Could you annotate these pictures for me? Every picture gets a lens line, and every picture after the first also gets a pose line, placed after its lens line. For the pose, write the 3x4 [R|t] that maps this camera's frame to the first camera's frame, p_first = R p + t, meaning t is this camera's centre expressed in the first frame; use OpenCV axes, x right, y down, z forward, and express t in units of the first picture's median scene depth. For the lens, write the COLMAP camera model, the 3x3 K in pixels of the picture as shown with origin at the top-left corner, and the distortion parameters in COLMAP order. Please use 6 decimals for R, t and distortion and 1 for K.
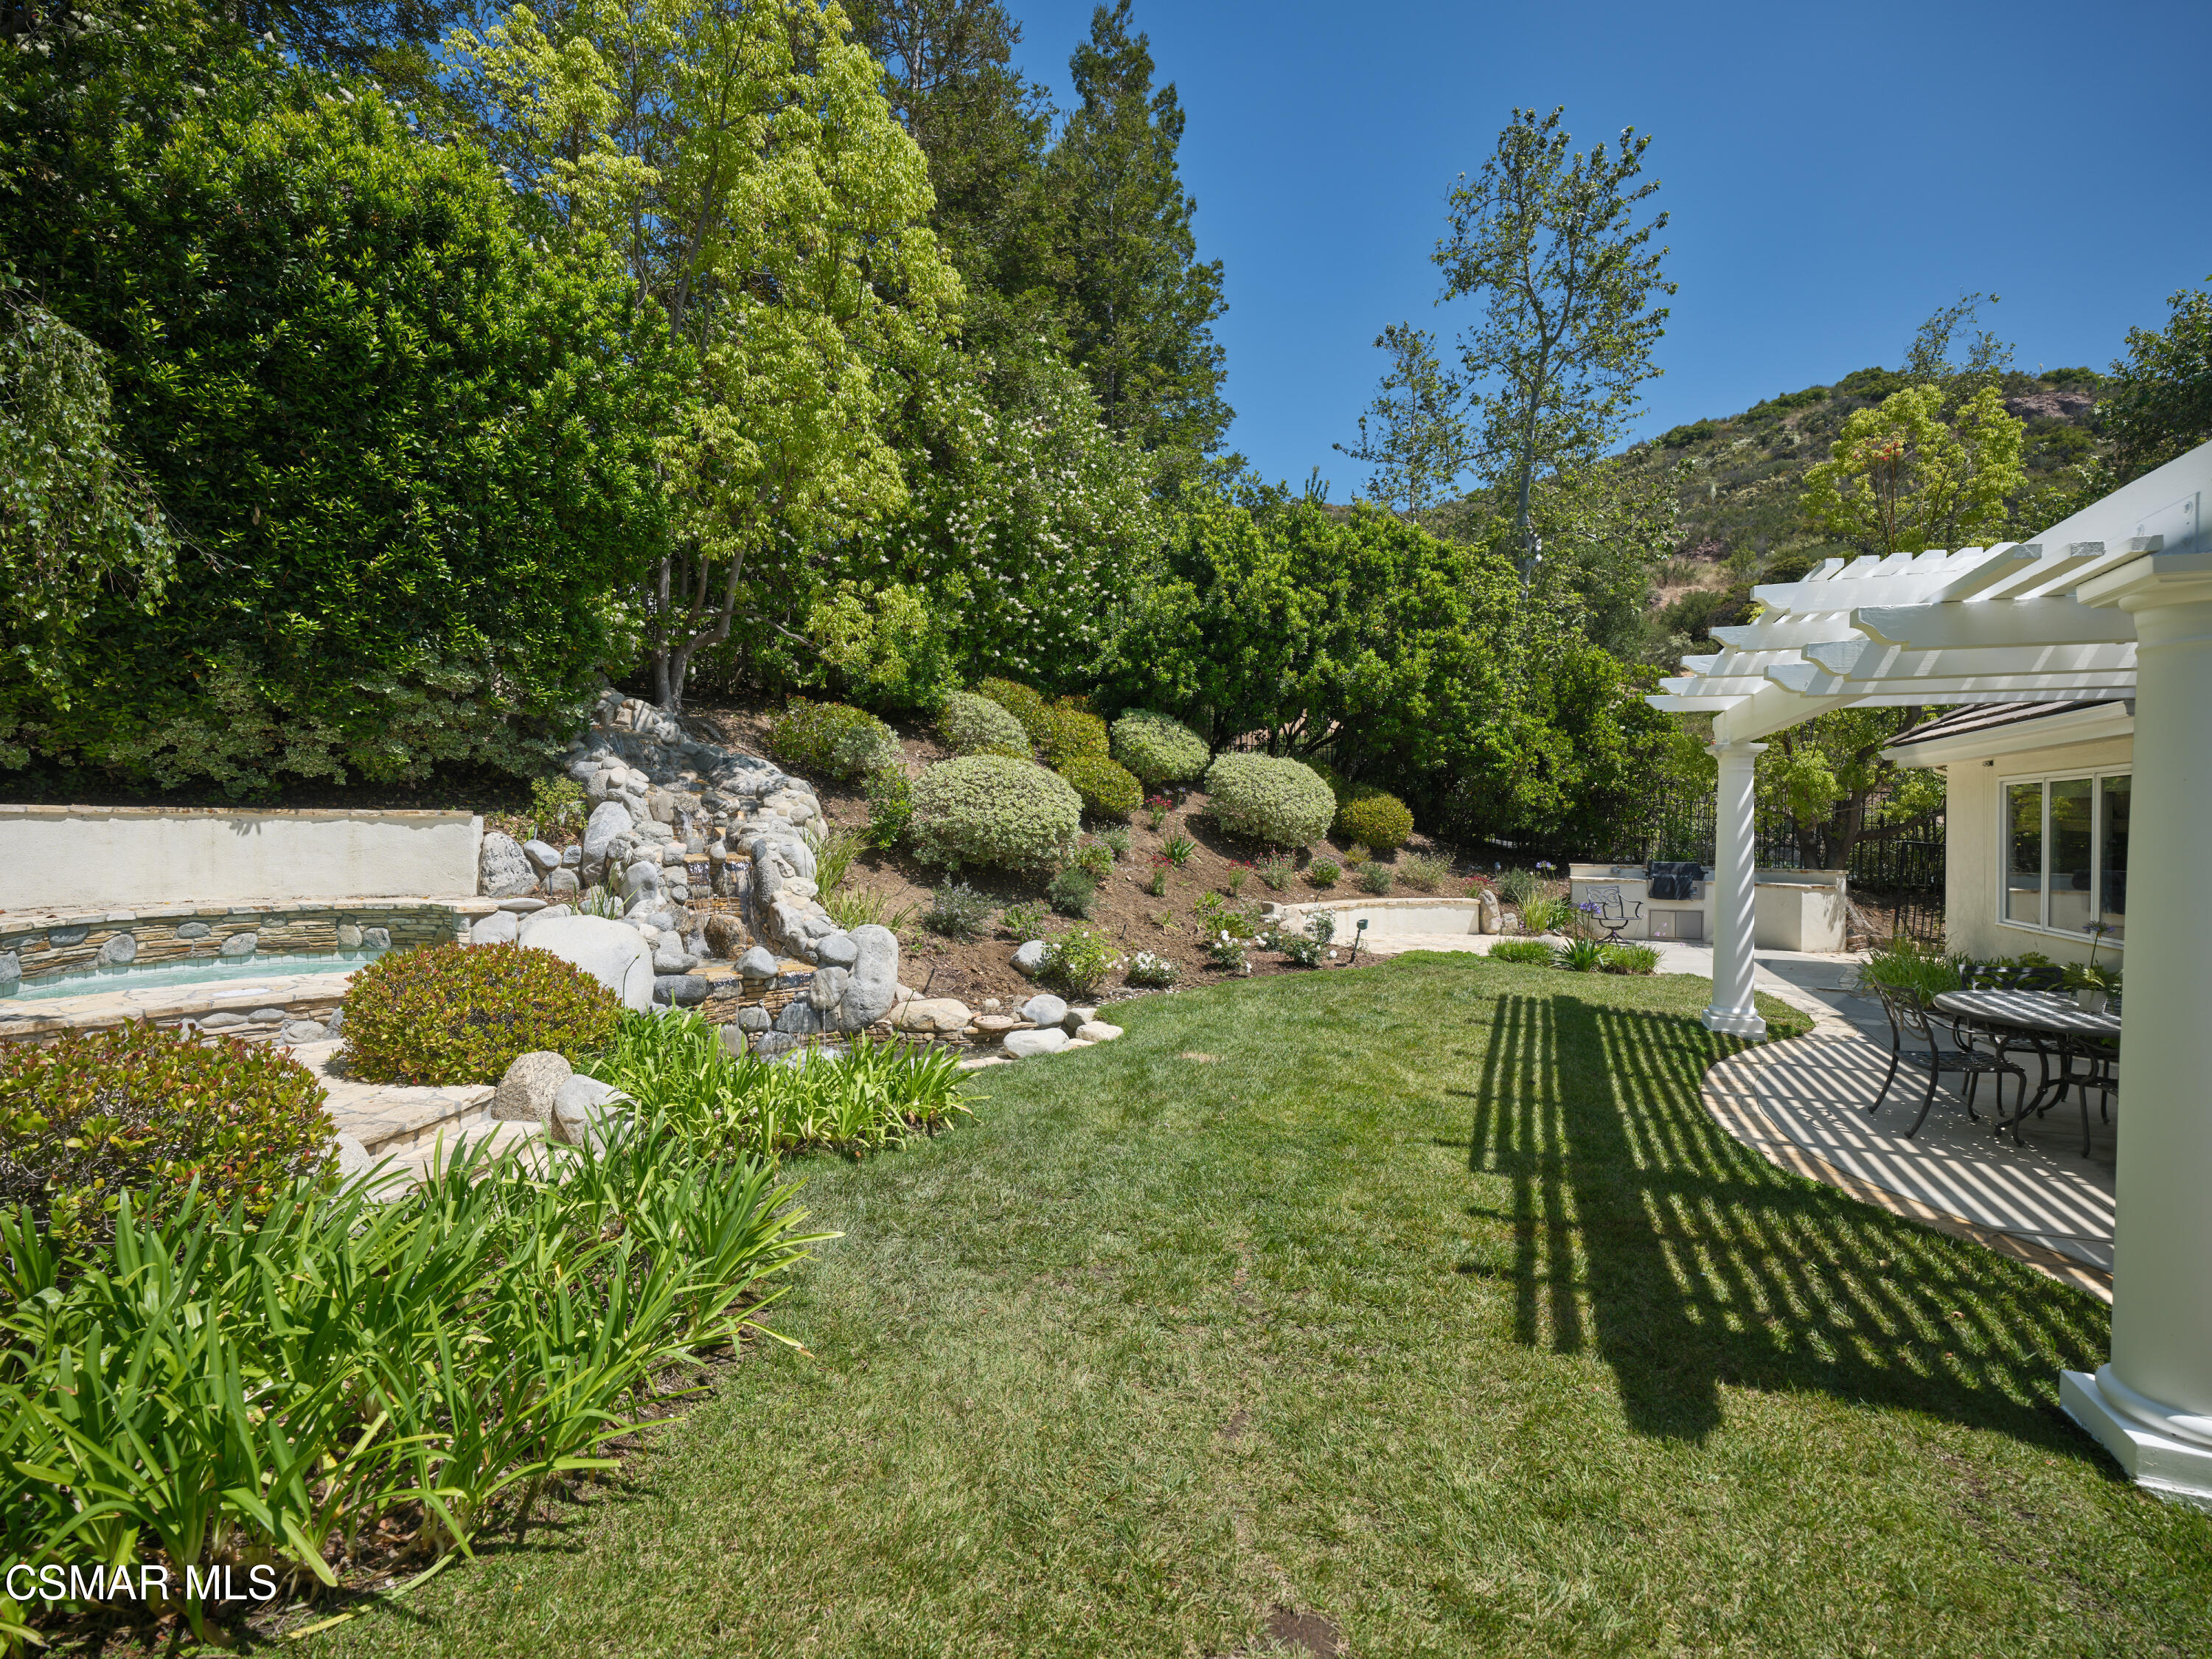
lens RADIAL K [[1001.0, 0, 1105.4], [0, 1001.0, 826.3], [0, 0, 1]] dist [-0.000936, 0.000682]
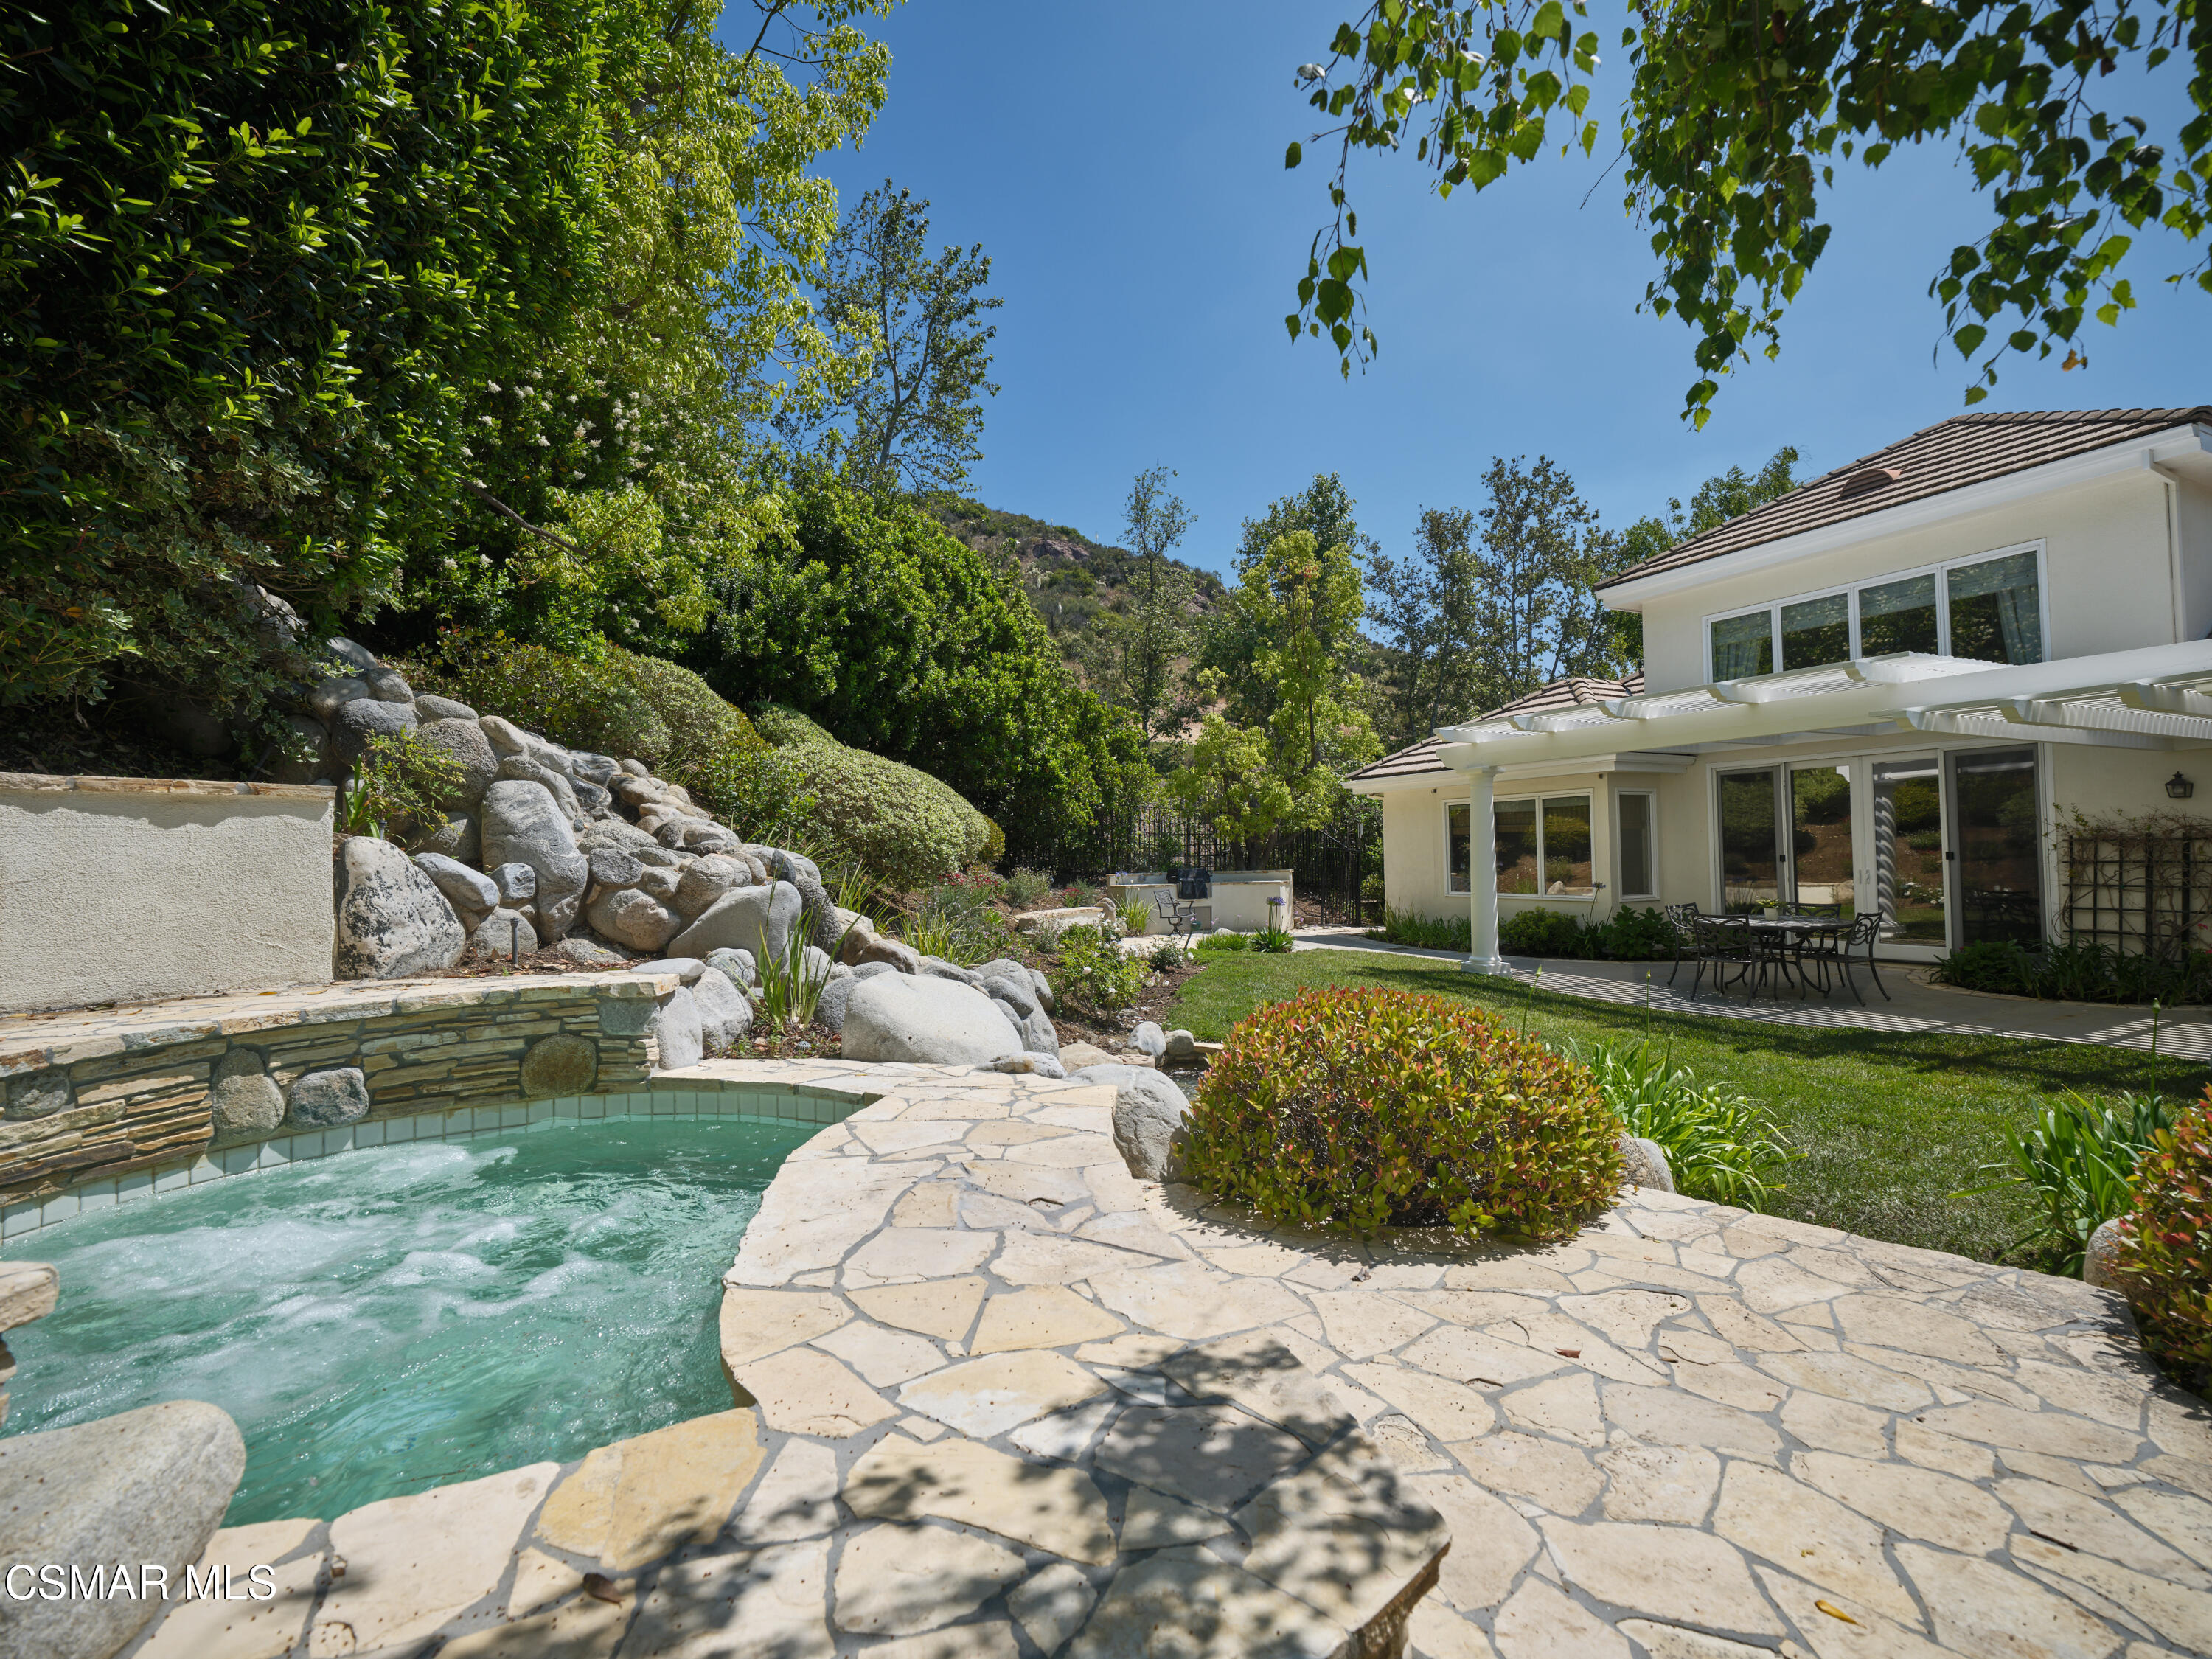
lens RADIAL K [[1001.0, 0, 1105.4], [0, 1001.0, 826.3], [0, 0, 1]] dist [-0.000936, 0.000682]
pose [[0.659470, 0.003669, 0.751722, -0.693686], [0.022937, 0.999424, -0.025001, 0.019501], [-0.751381, 0.033730, 0.659007, 0.430698]]
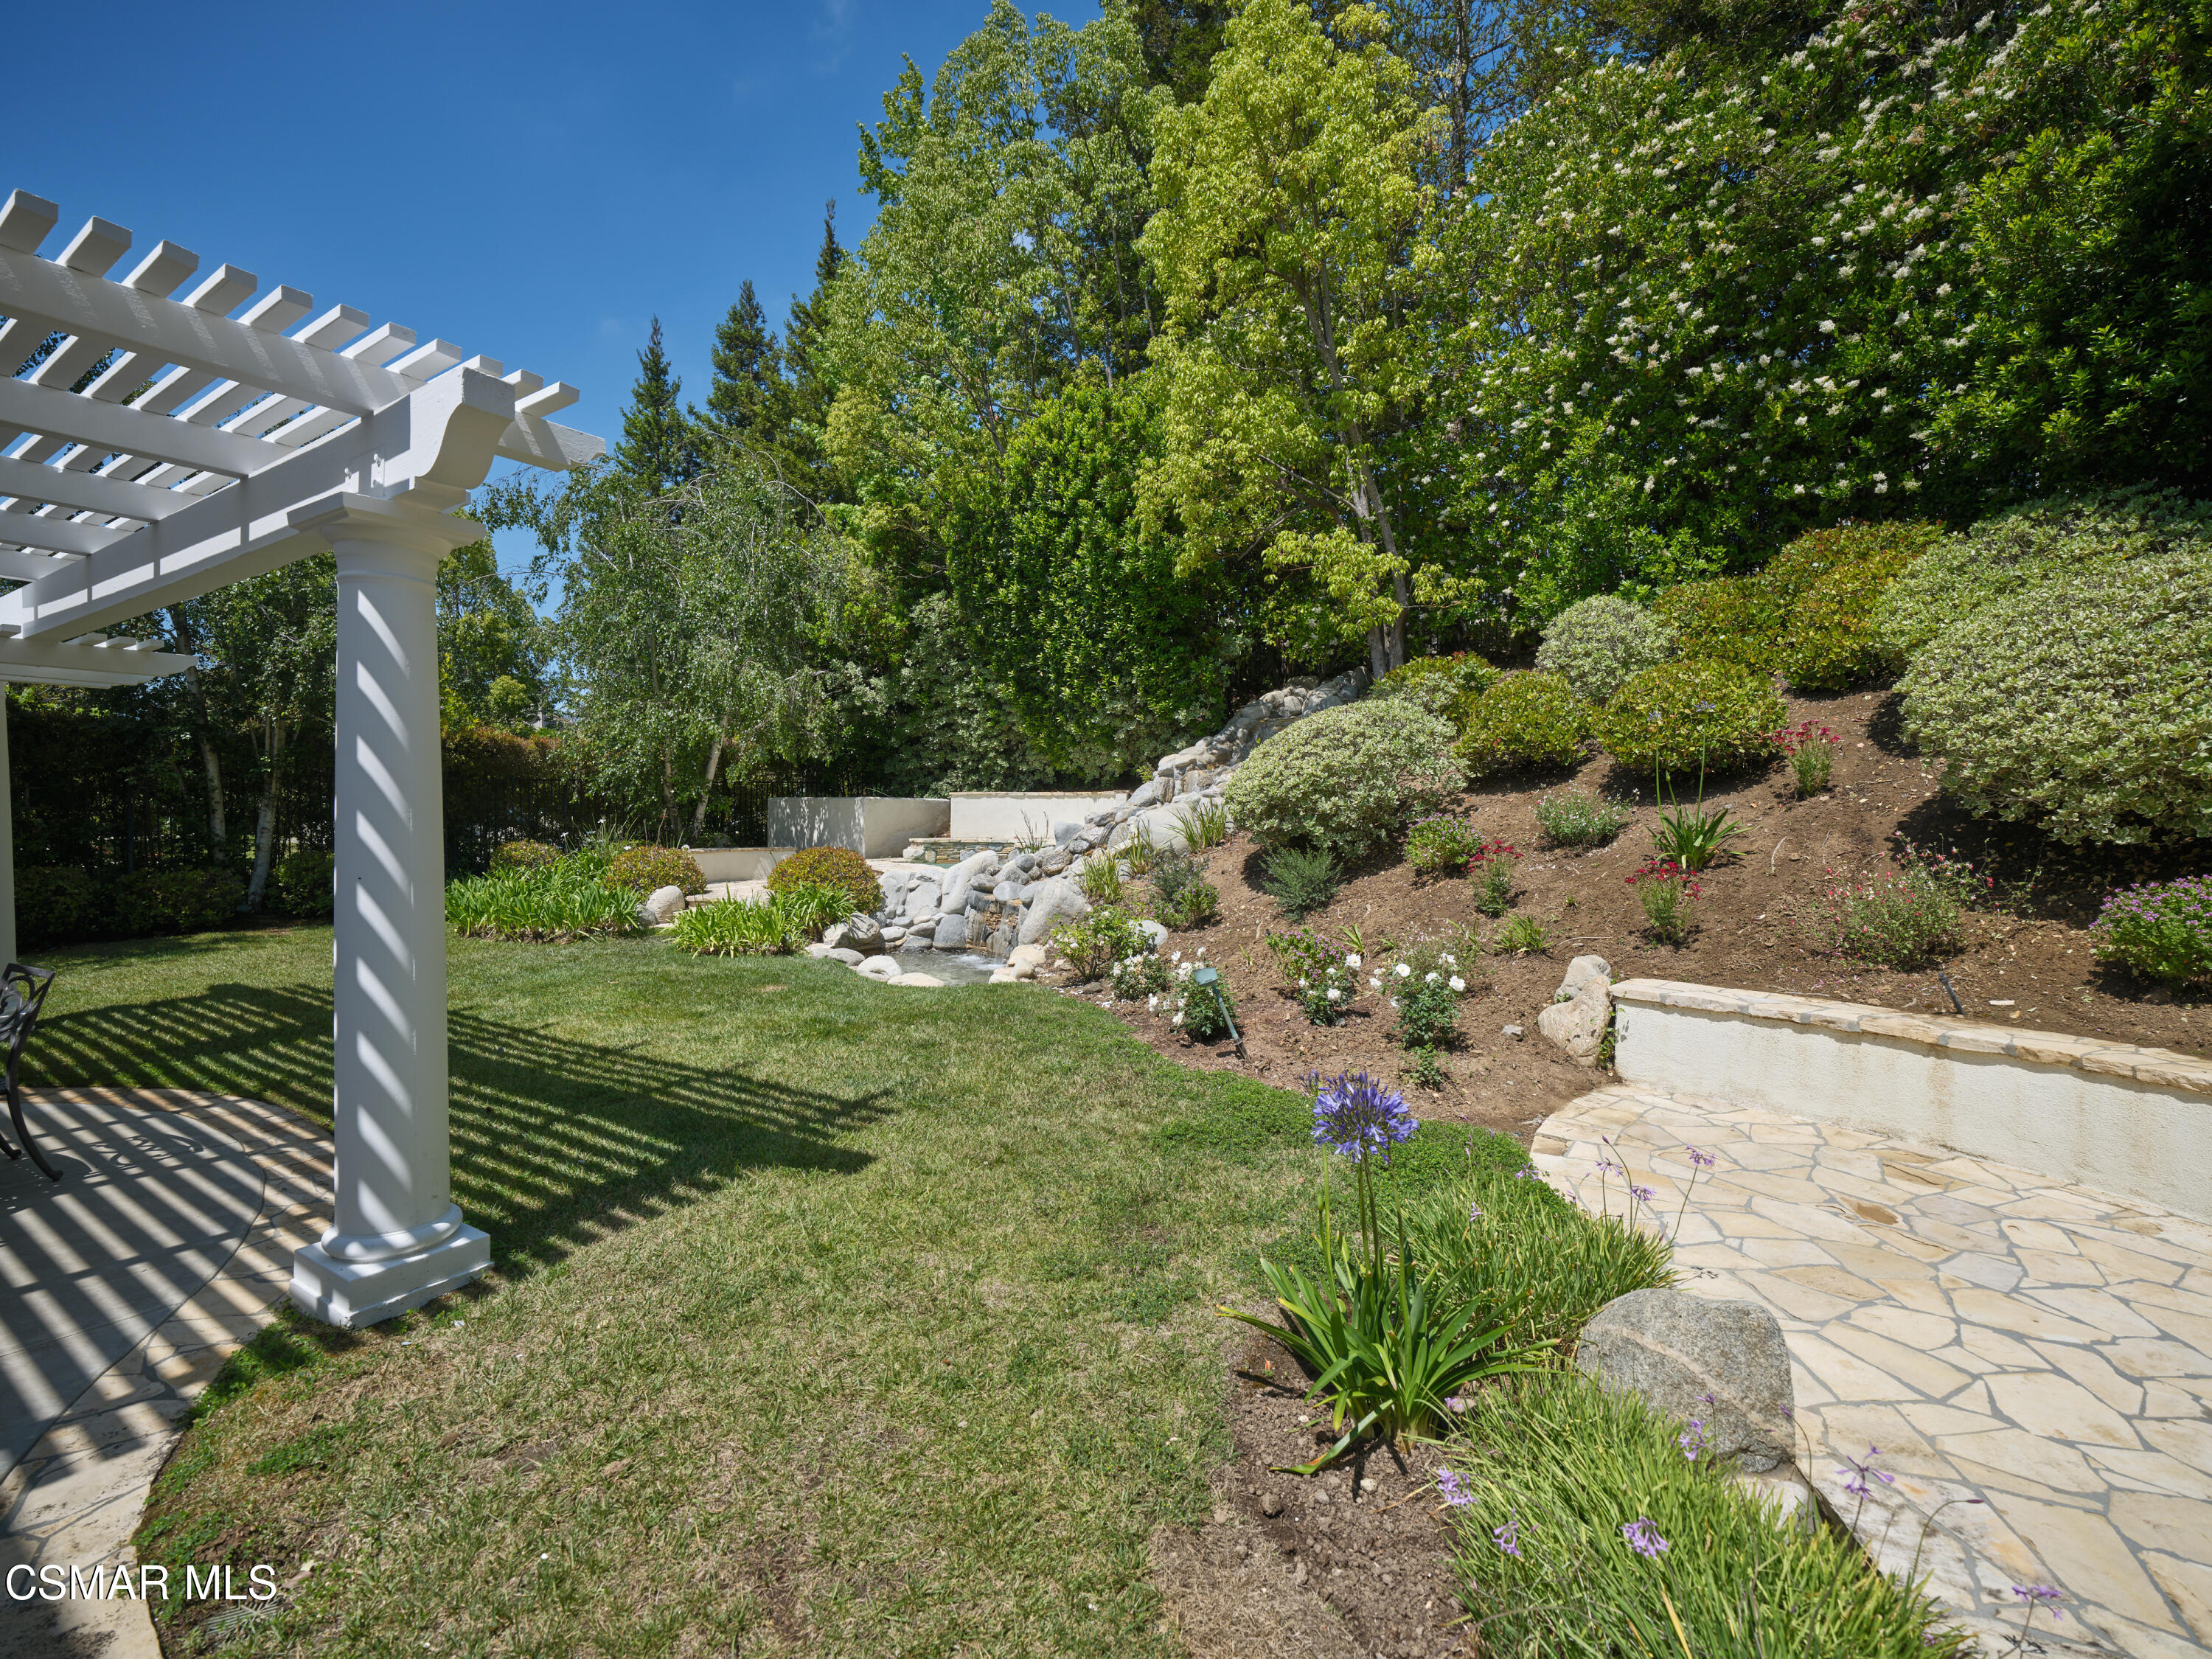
lens RADIAL K [[998.7, 0, 1106.0], [0, 998.7, 829.5], [0, 0, 1]] dist [0.002421, 0.000572]
pose [[-0.189049, 0.011734, -0.981897, 0.861978], [-0.010633, 0.999846, 0.013996, 0.023418], [0.981910, 0.013086, -0.188895, 1.207372]]
